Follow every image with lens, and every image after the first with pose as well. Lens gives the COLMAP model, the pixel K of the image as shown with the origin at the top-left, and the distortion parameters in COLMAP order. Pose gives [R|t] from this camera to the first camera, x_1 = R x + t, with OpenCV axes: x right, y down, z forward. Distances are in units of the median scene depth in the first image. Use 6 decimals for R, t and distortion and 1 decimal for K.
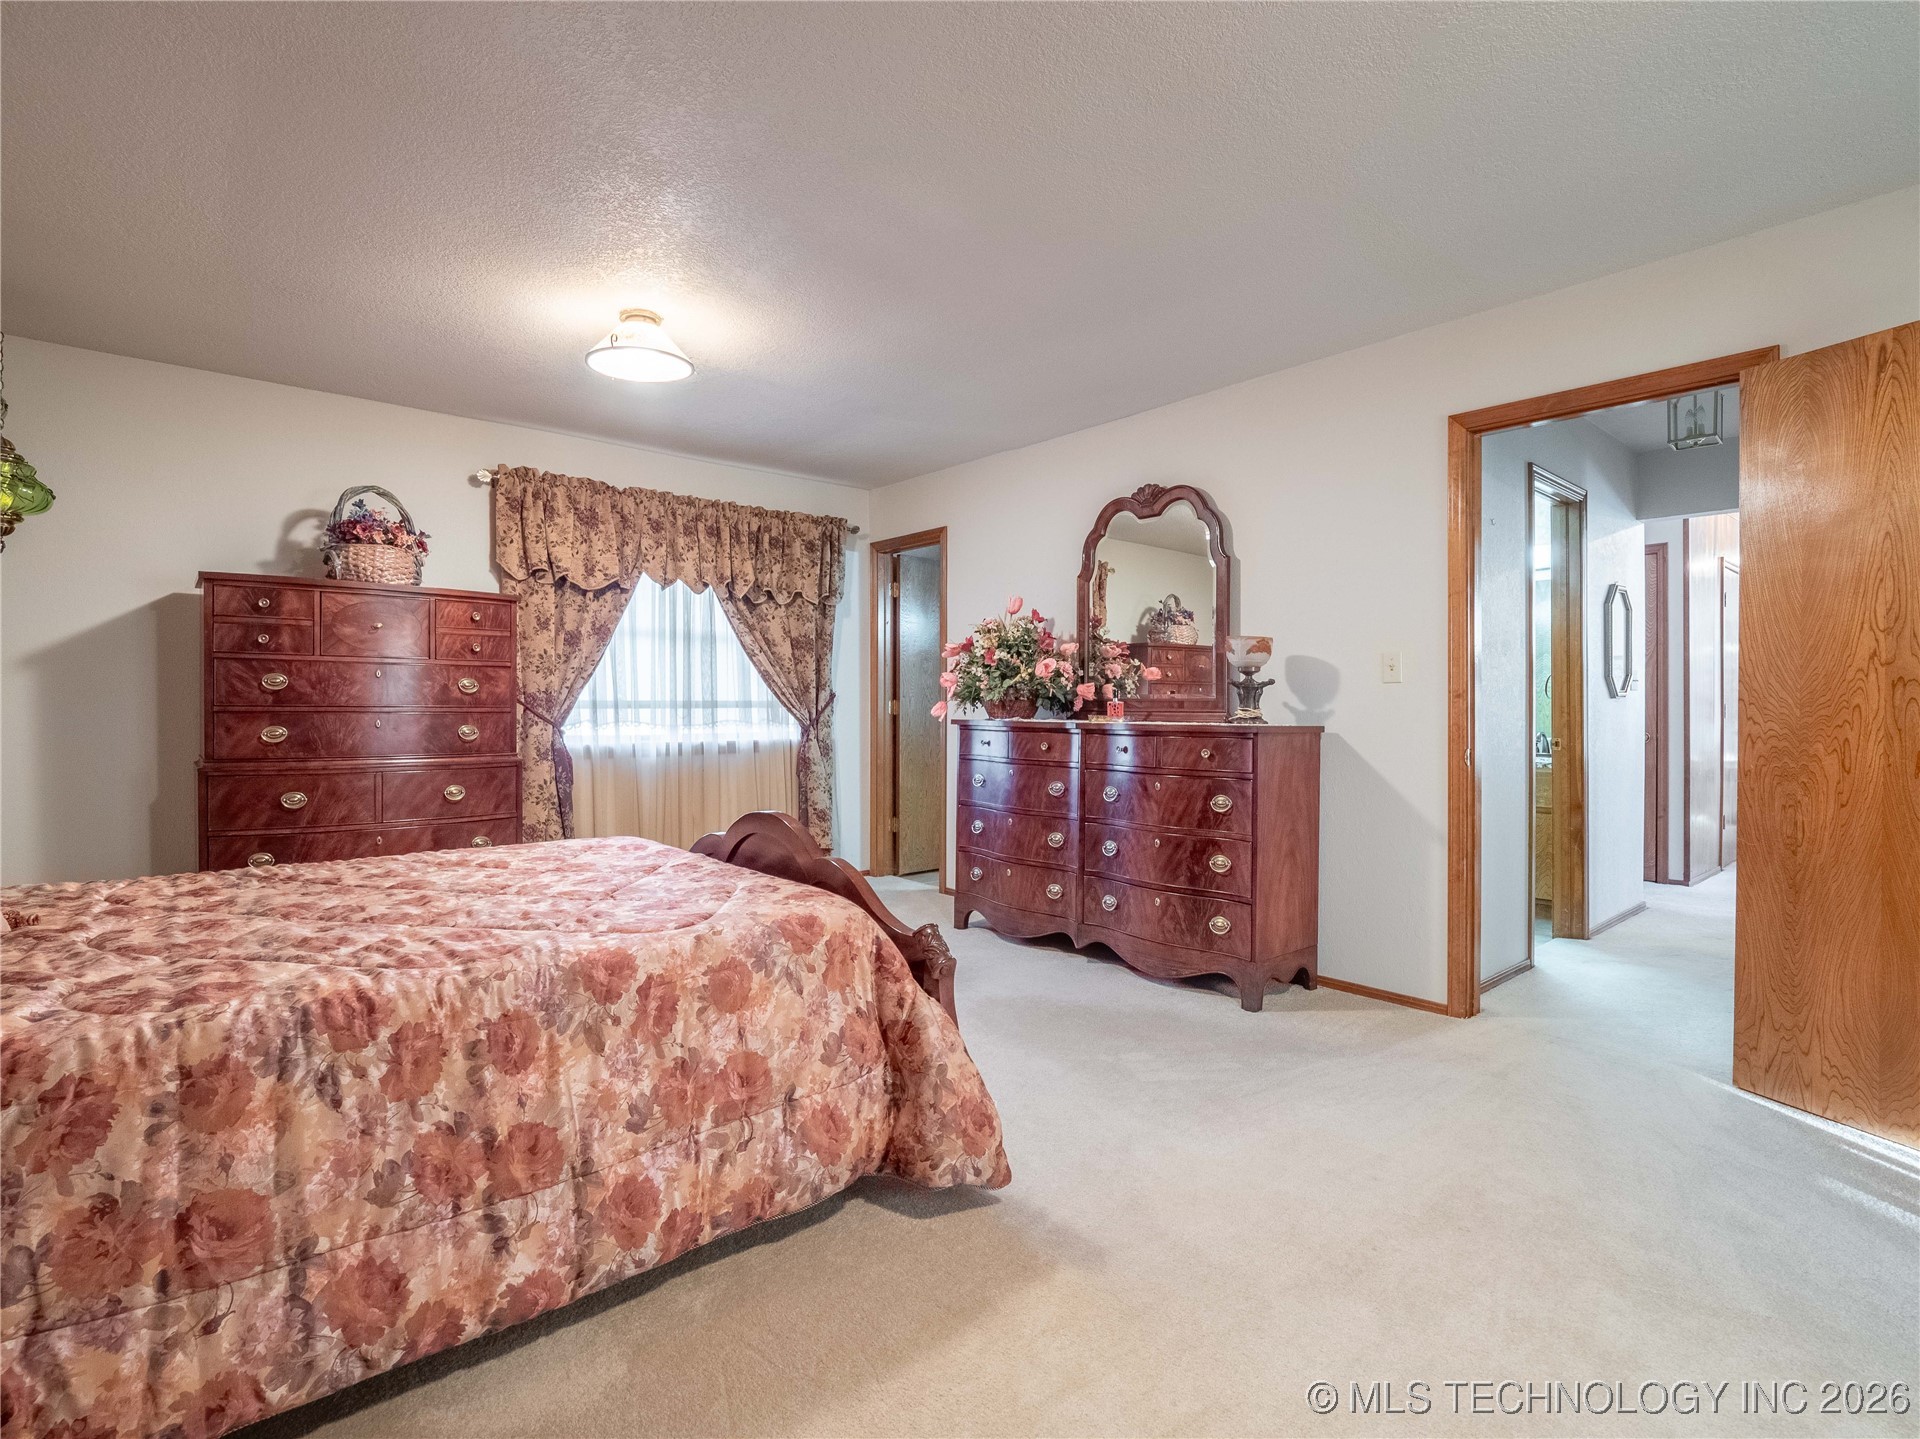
lens RADIAL K [[970.2, 0, 962.0], [0, 970.2, 715.6], [0, 0, 1]] dist [-0.000416, -0.000295]
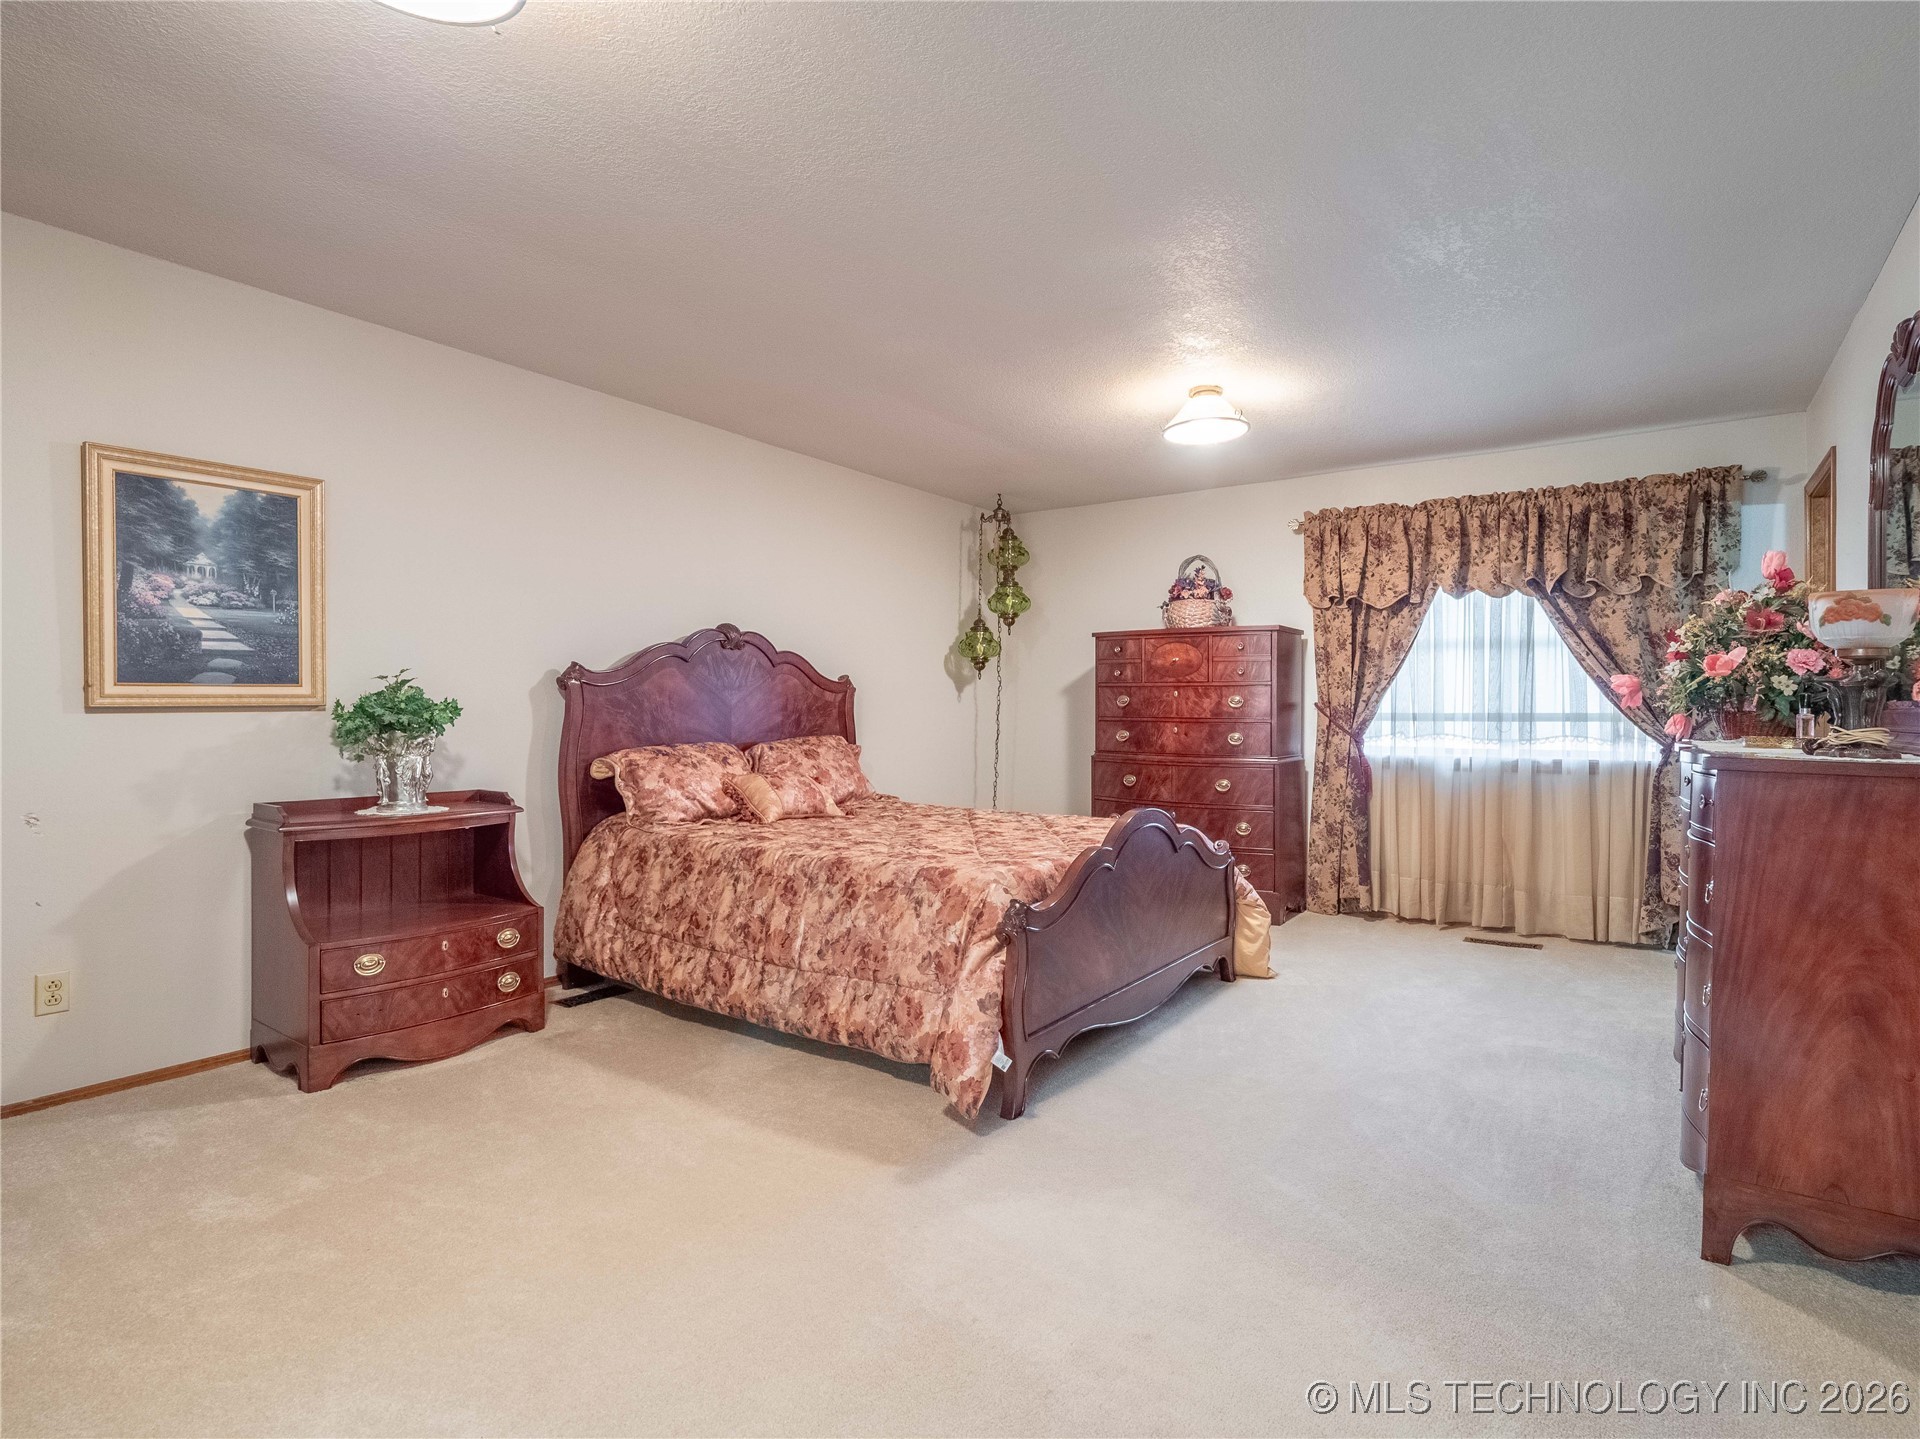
lens RADIAL K [[968.4, 0, 959.3], [0, 968.4, 696.1], [0, 0, 1]] dist [0.000483, -0.000448]
pose [[0.230940, -0.017383, -0.972813, 0.521330], [-0.013140, 0.999693, -0.020983, -0.005719], [0.972879, 0.017628, 0.230641, 0.299878]]
